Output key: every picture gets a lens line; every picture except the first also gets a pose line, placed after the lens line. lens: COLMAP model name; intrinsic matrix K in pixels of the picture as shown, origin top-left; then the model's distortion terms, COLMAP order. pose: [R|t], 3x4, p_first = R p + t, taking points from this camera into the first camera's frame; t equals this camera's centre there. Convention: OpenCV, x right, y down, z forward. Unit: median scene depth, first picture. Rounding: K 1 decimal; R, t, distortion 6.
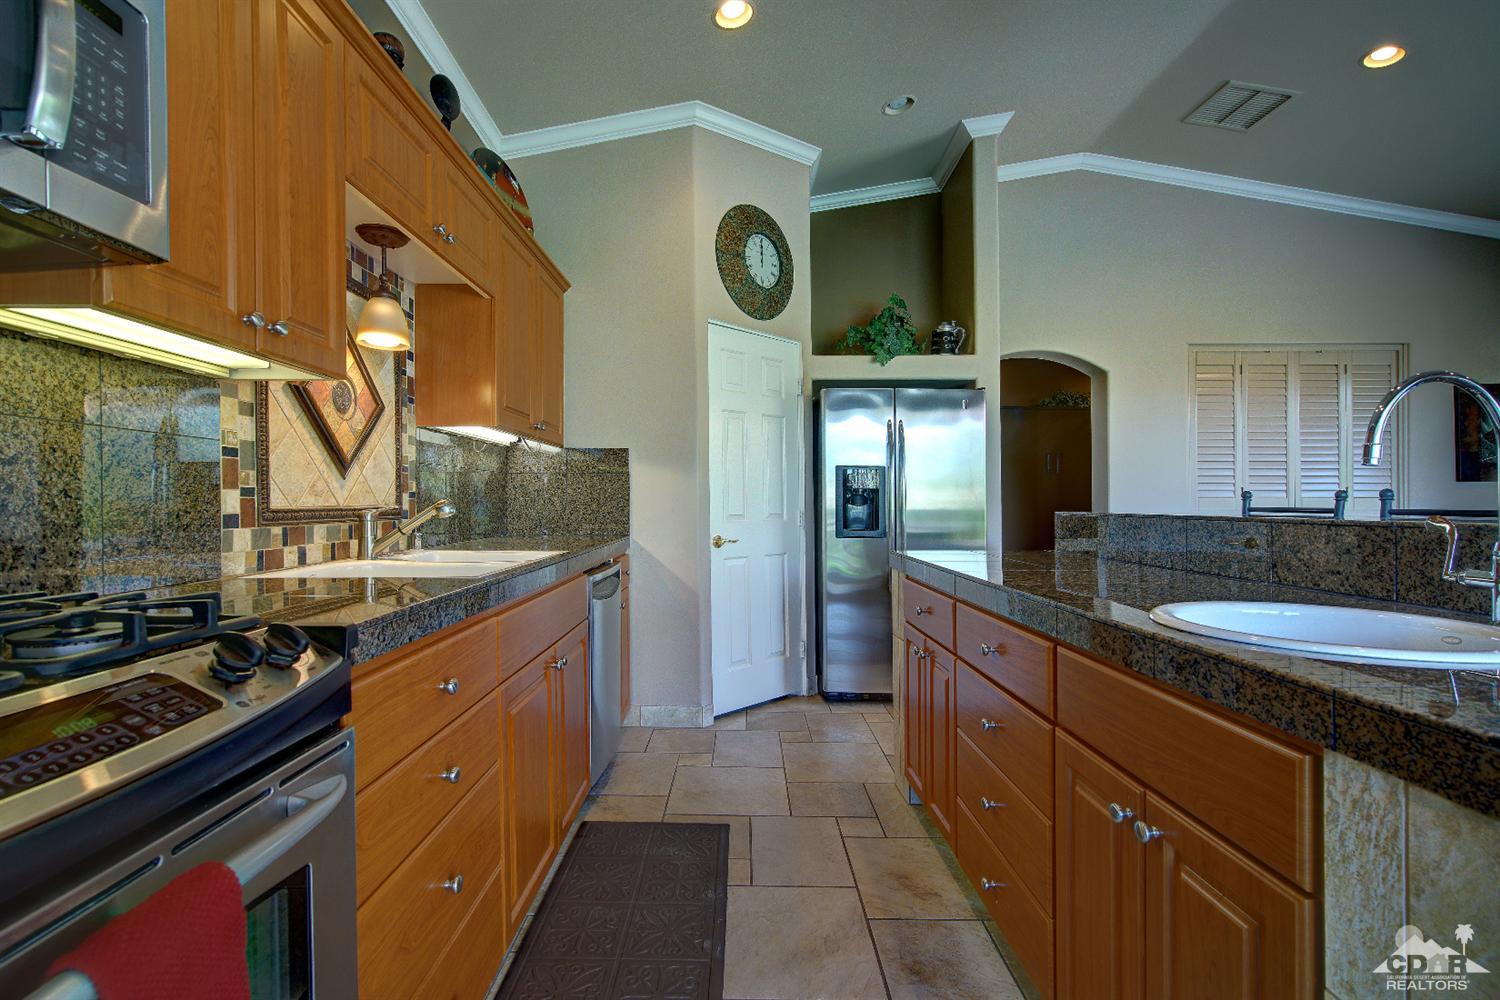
lens RADIAL K [[689.1, 0, 717.6], [0, 689.1, 494.5], [0, 0, 1]] dist [-0.013460, 0.004464]
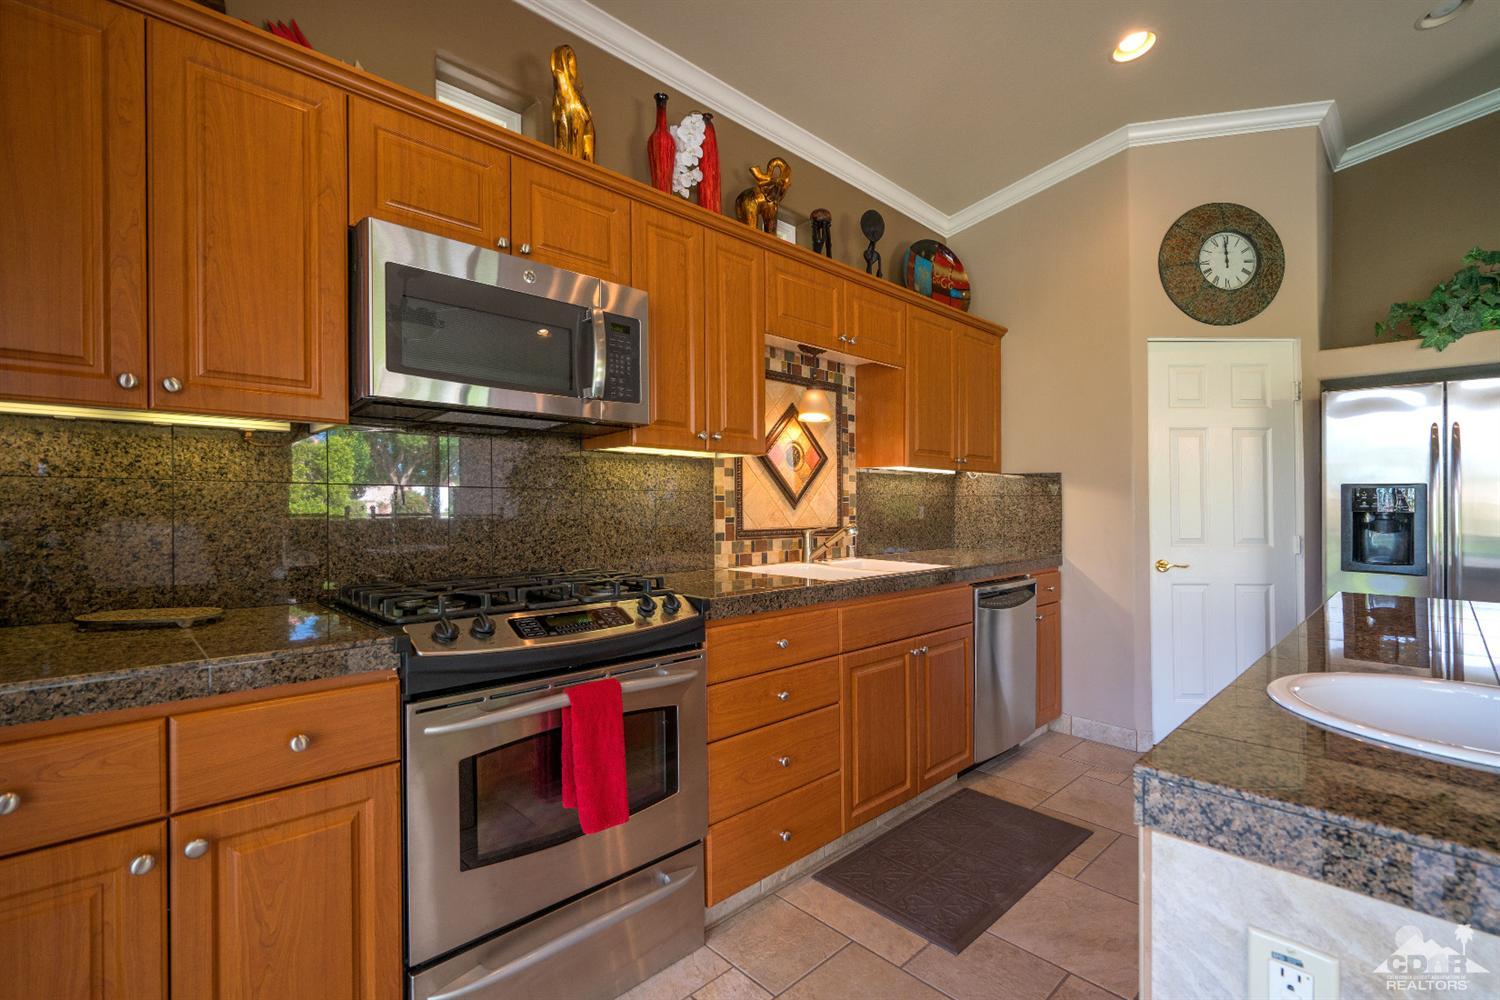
lens RADIAL K [[658.9, 0, 738.2], [0, 658.9, 501.3], [0, 0, 1]] dist [-0.005594, 0.001857]
pose [[0.705022, 0.002921, -0.709180, 0.358435], [0.000806, 0.999988, 0.004920, -0.041565], [0.709185, -0.004041, 0.705011, -0.115425]]
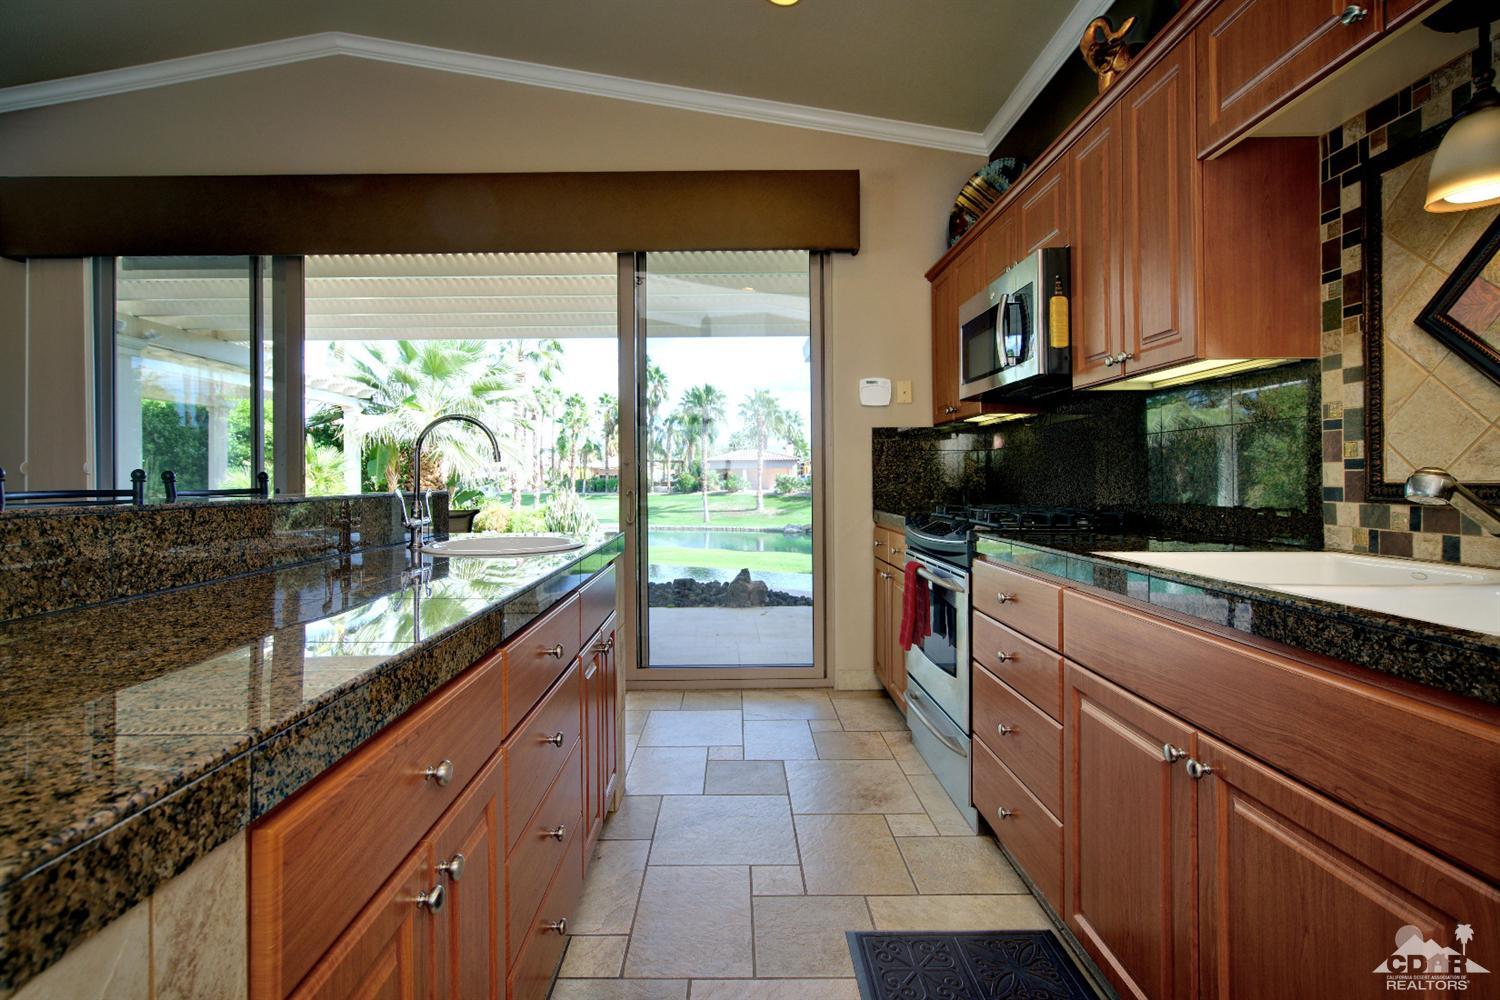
lens RADIAL K [[689.1, 0, 741.8], [0, 689.1, 486.3], [0, 0, 1]] dist [-0.013460, 0.004464]
pose [[-0.998419, 0.008849, -0.055512, 0.138582], [0.008733, 0.999959, 0.002330, 0.011875], [0.055530, 0.001842, -0.998455, 1.305388]]
